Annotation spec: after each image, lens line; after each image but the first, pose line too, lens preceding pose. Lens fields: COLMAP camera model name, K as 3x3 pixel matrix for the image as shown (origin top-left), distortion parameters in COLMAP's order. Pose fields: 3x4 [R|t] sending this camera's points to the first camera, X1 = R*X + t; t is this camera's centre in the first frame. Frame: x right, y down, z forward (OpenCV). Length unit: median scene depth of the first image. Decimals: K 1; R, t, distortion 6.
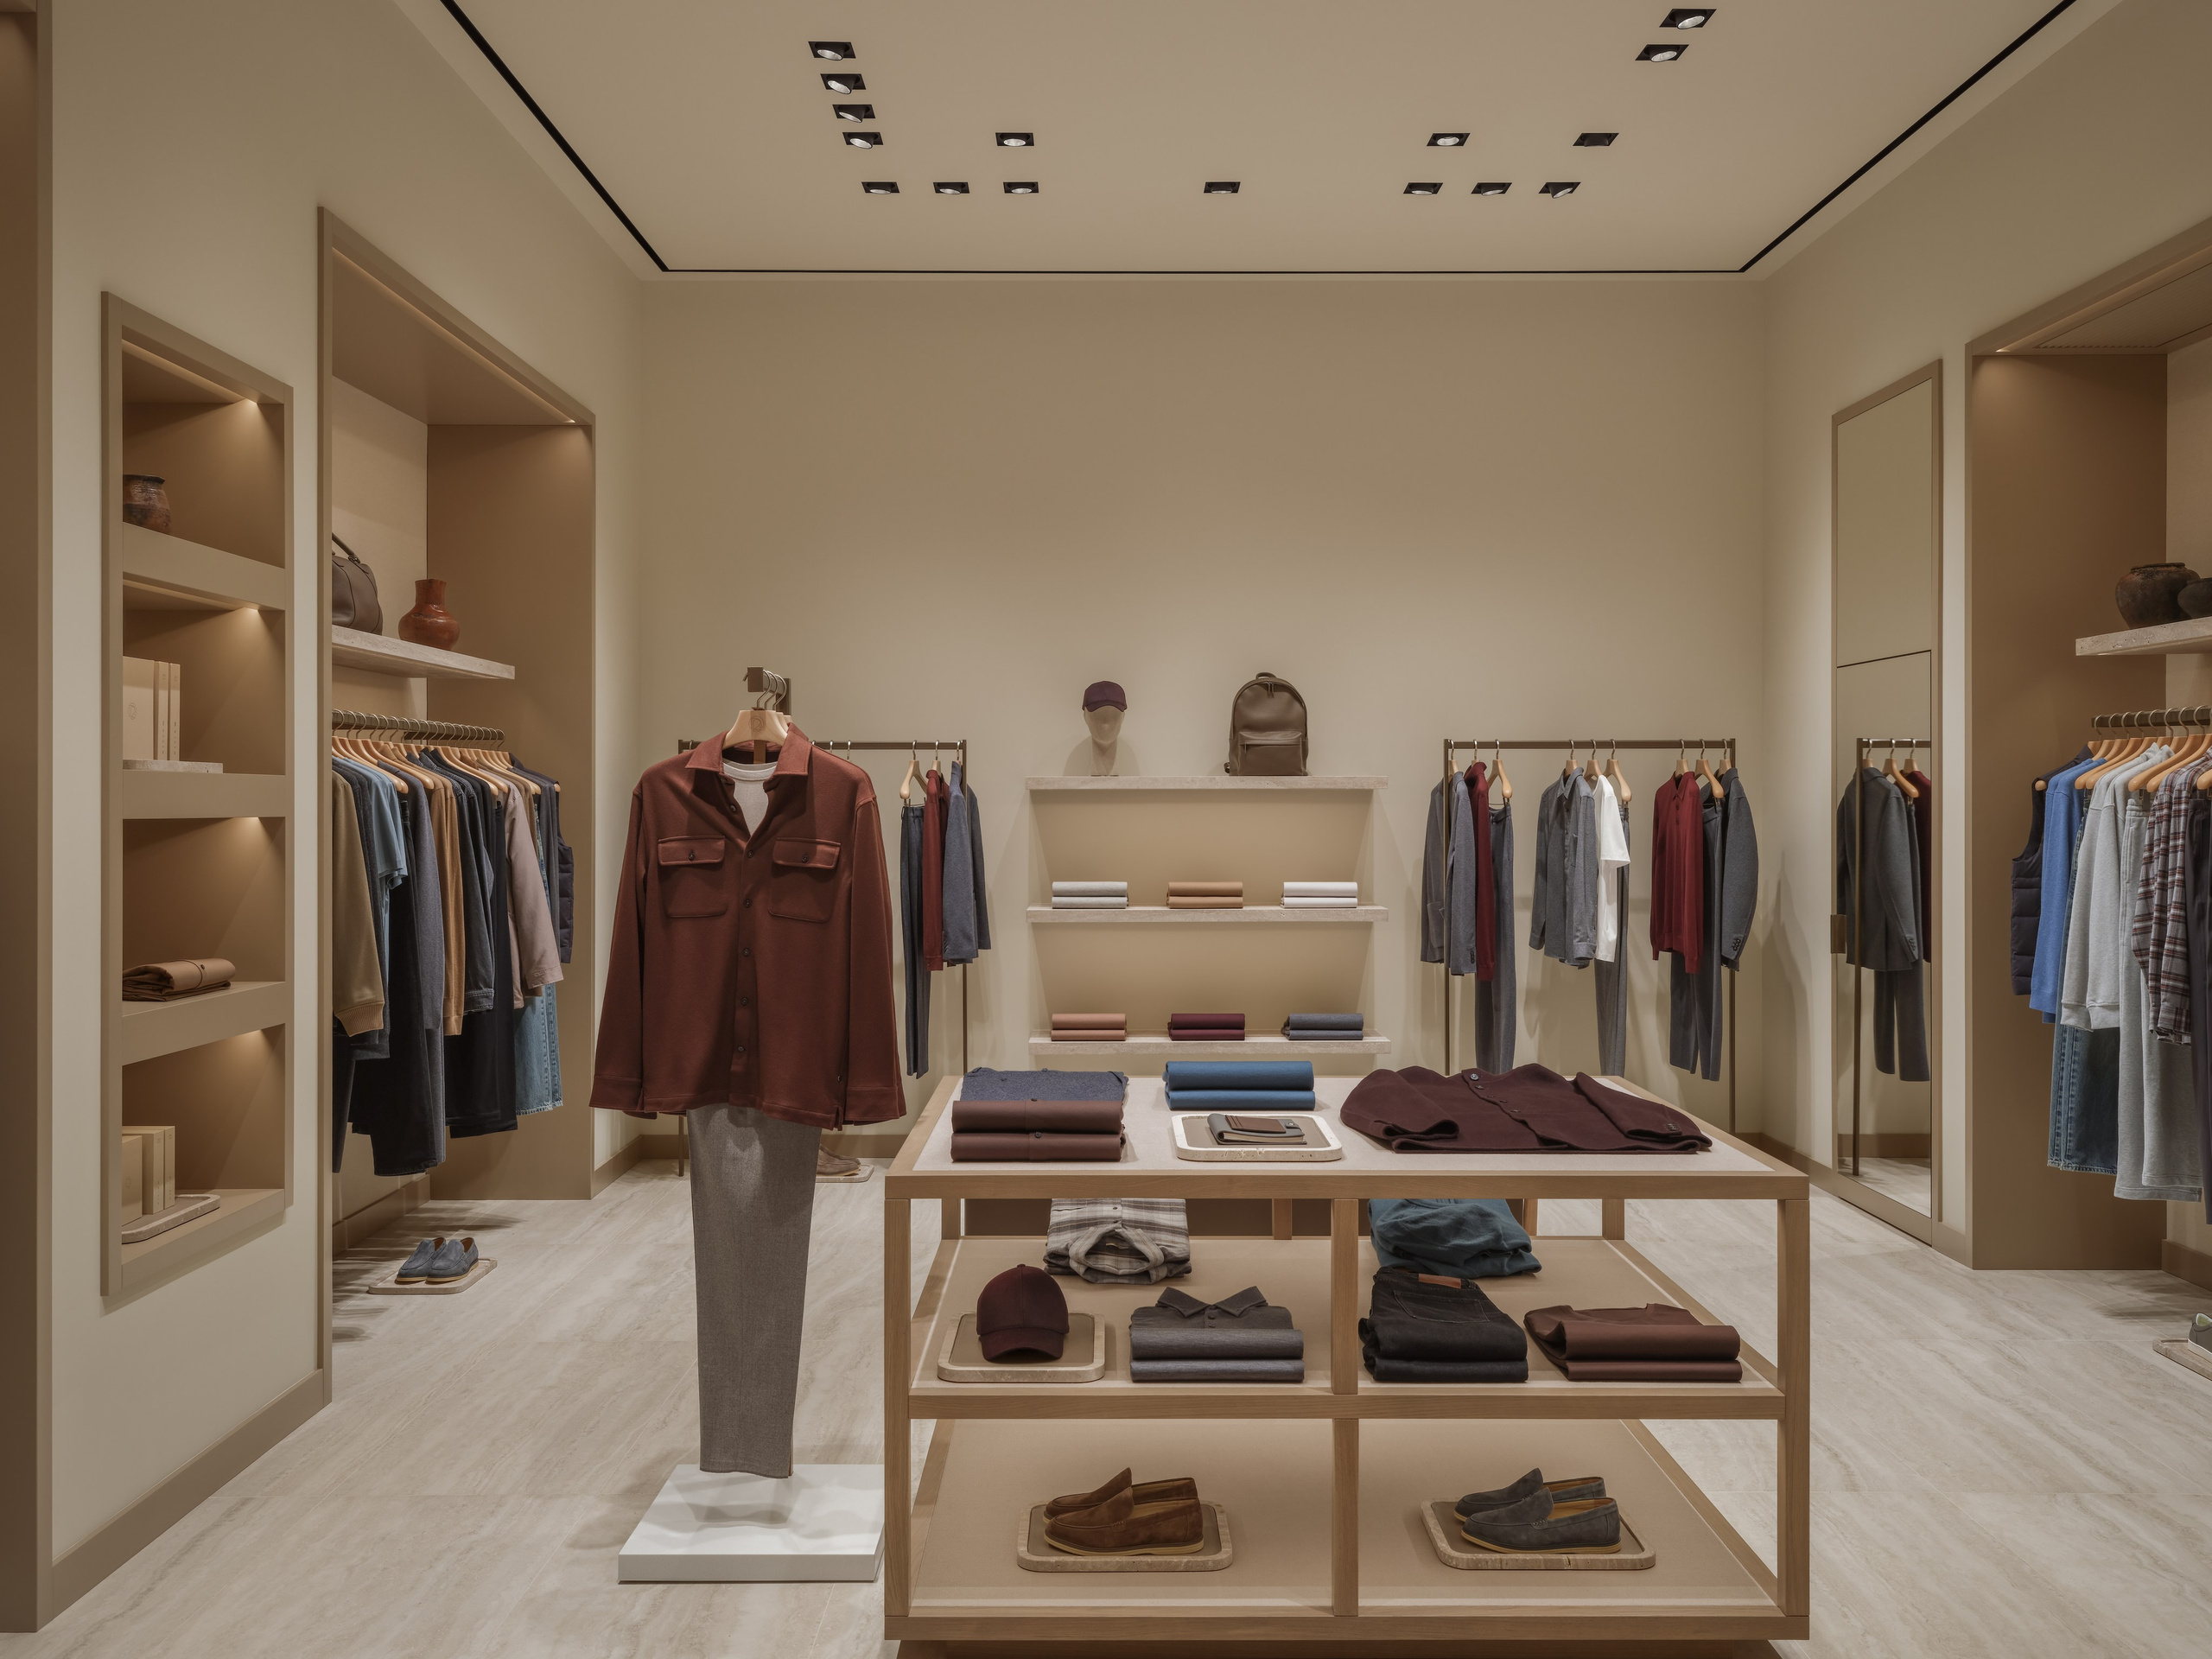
lens RADIAL K [[1801.8, 0, 1106.0], [0, 1801.8, 829.5], [0, 0, 1]] dist [0.003644, 0.000093]
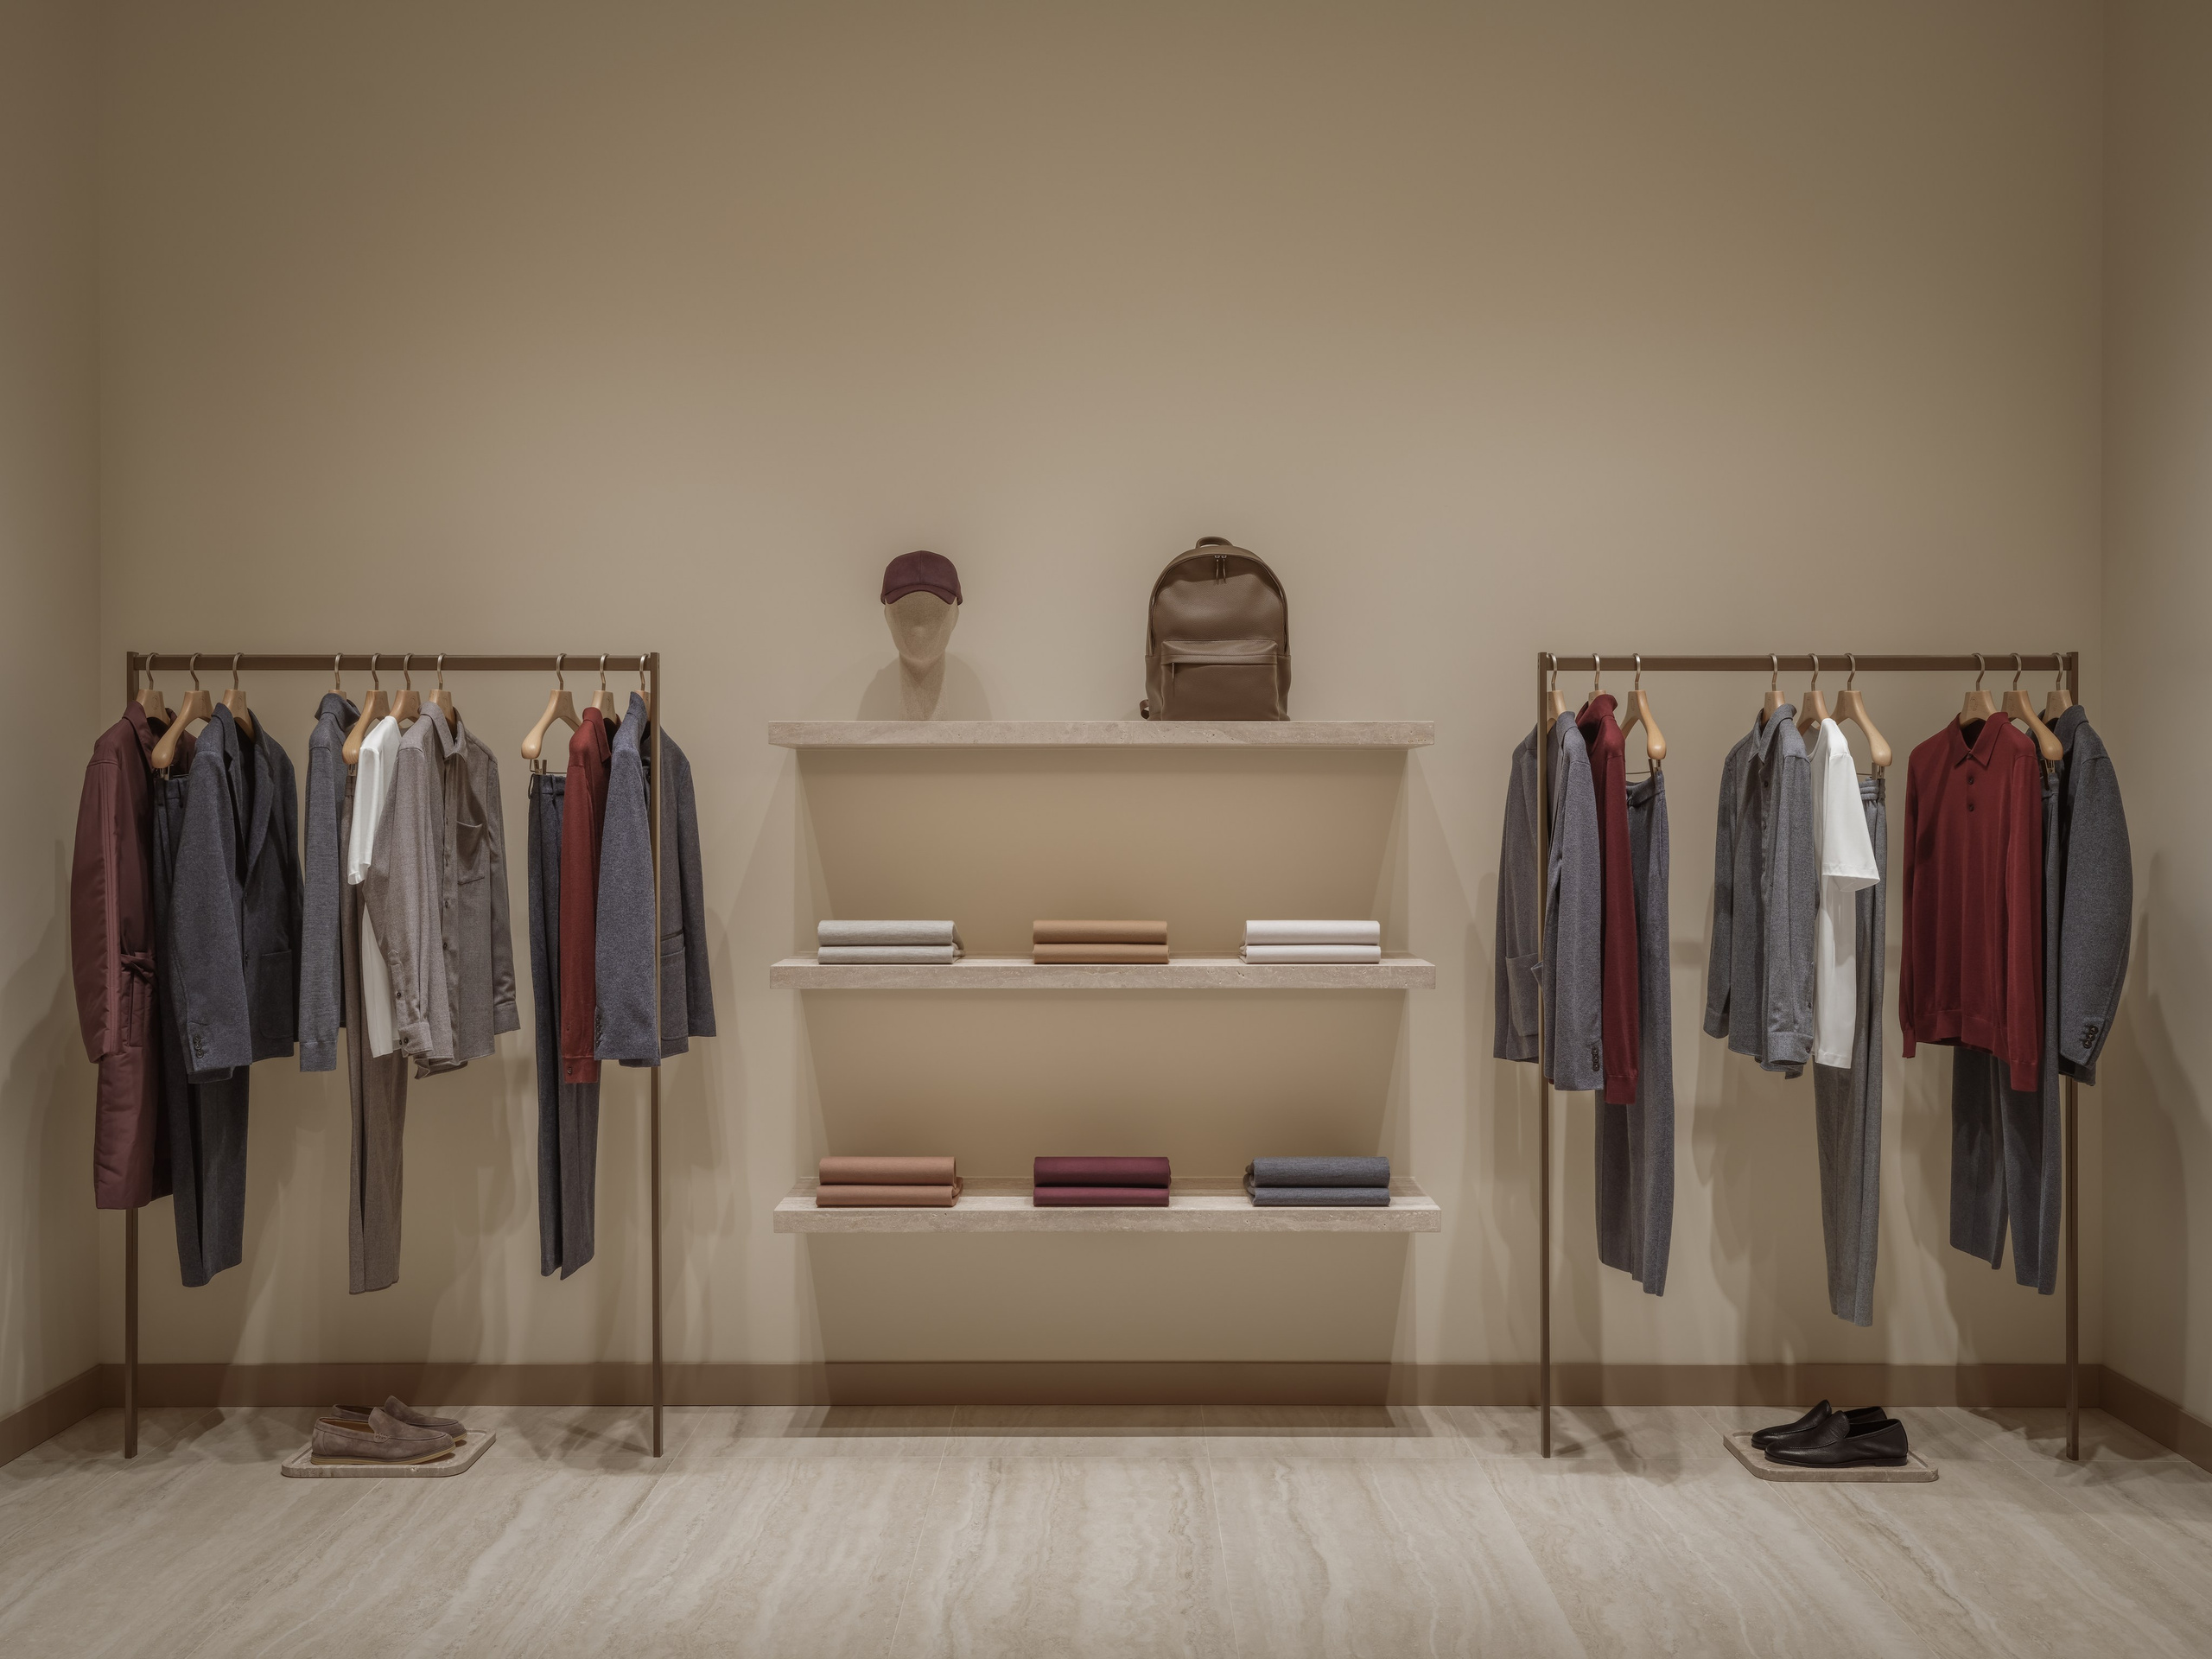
lens RADIAL K [[2067.9, 0, 1106.0], [0, 2067.9, 829.5], [0, 0, 1]] dist [-0.008912, 0.000549]
pose [[0.999989, 0.001815, -0.004391, 0.060317], [-0.001859, 0.999950, -0.009871, 0.009362], [0.004373, 0.009879, 0.999942, 0.378193]]
